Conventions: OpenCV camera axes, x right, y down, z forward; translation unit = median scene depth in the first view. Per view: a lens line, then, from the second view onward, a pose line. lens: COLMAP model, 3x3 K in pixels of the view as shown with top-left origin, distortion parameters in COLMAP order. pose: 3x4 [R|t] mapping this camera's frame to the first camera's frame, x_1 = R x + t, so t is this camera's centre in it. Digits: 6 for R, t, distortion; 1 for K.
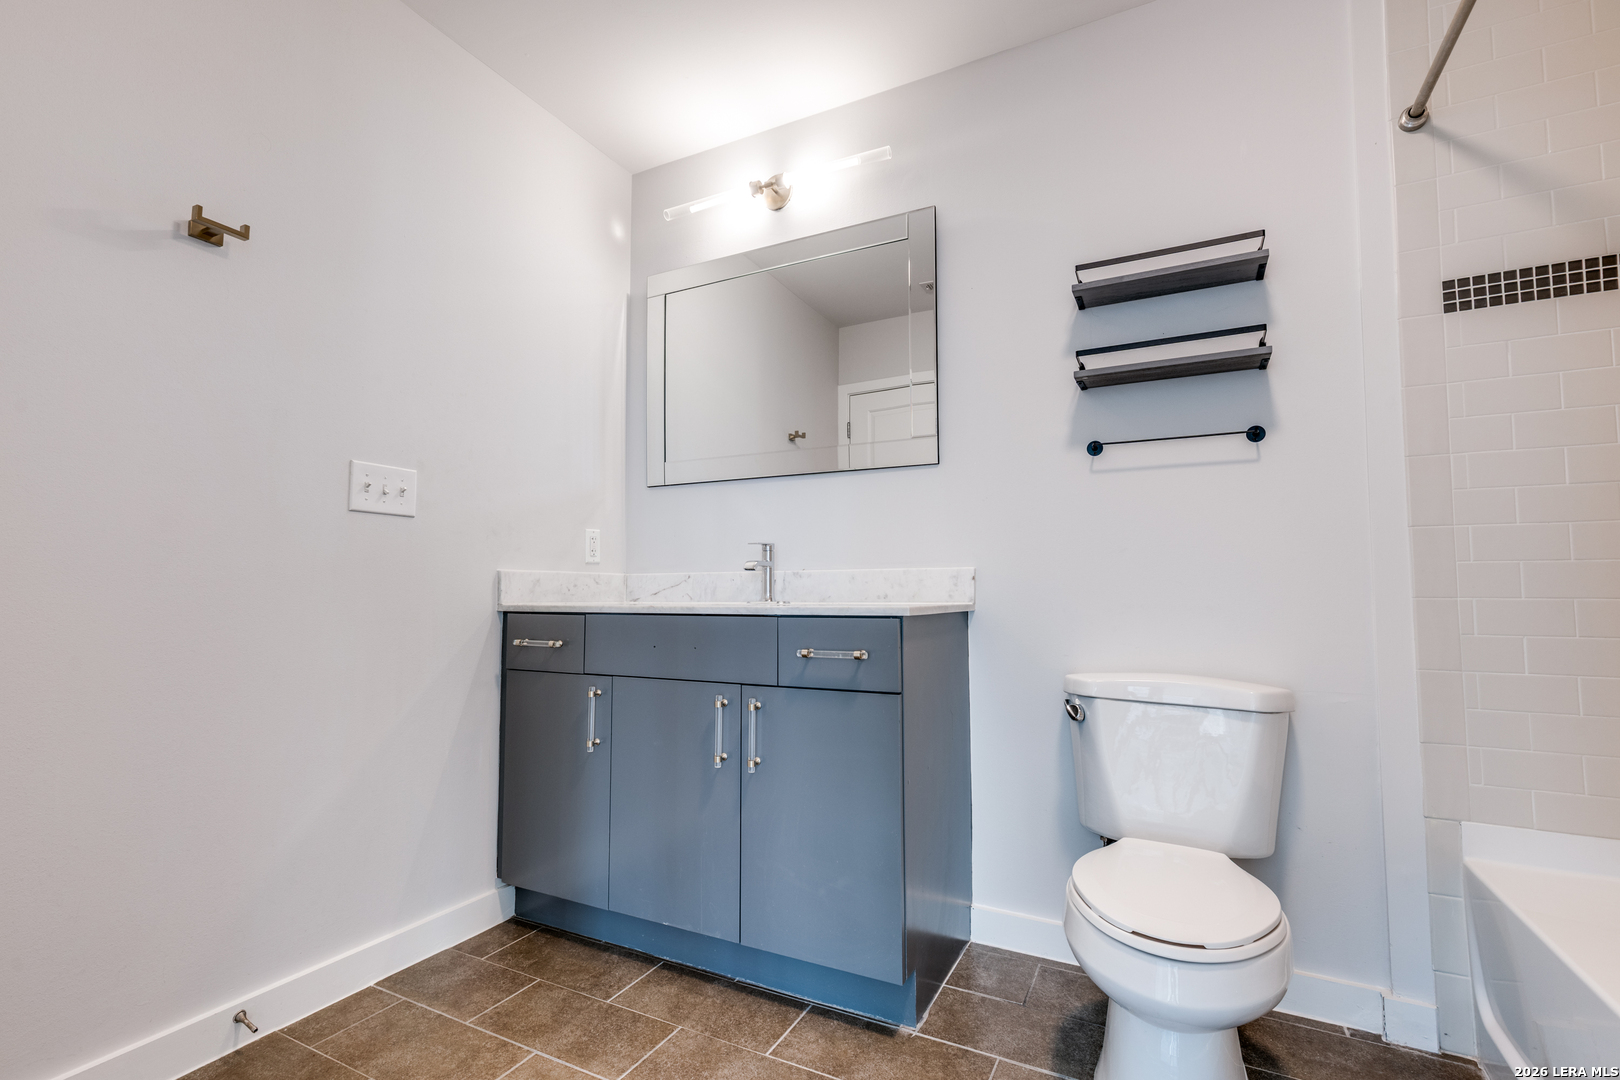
lens RADIAL K [[728.1, 0, 803.4], [0, 728.1, 543.1], [0, 0, 1]] dist [0.001933, -0.000186]
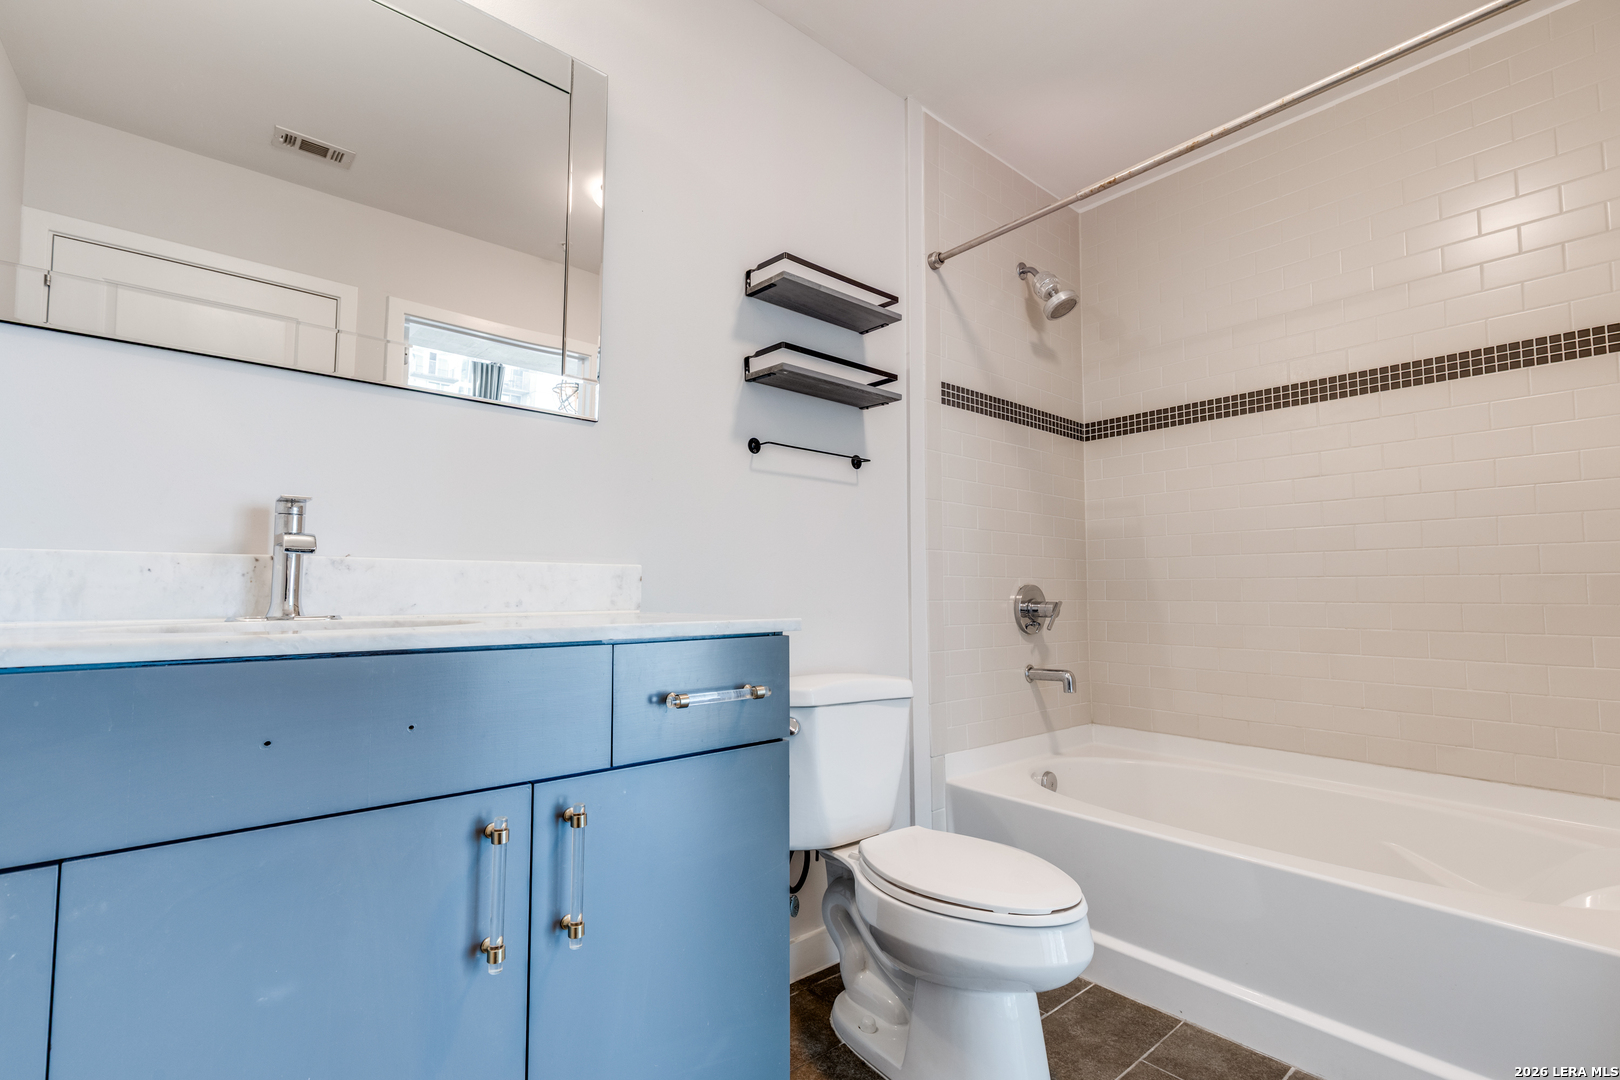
lens RADIAL K [[728.1, 0, 804.7], [0, 728.1, 541.8], [0, 0, 1]] dist [0.001933, -0.000186]
pose [[0.383294, 0.070688, 0.920917, -0.433799], [-0.062739, 0.996757, -0.050397, 0.037975], [-0.921493, -0.038461, 0.386486, 0.561624]]
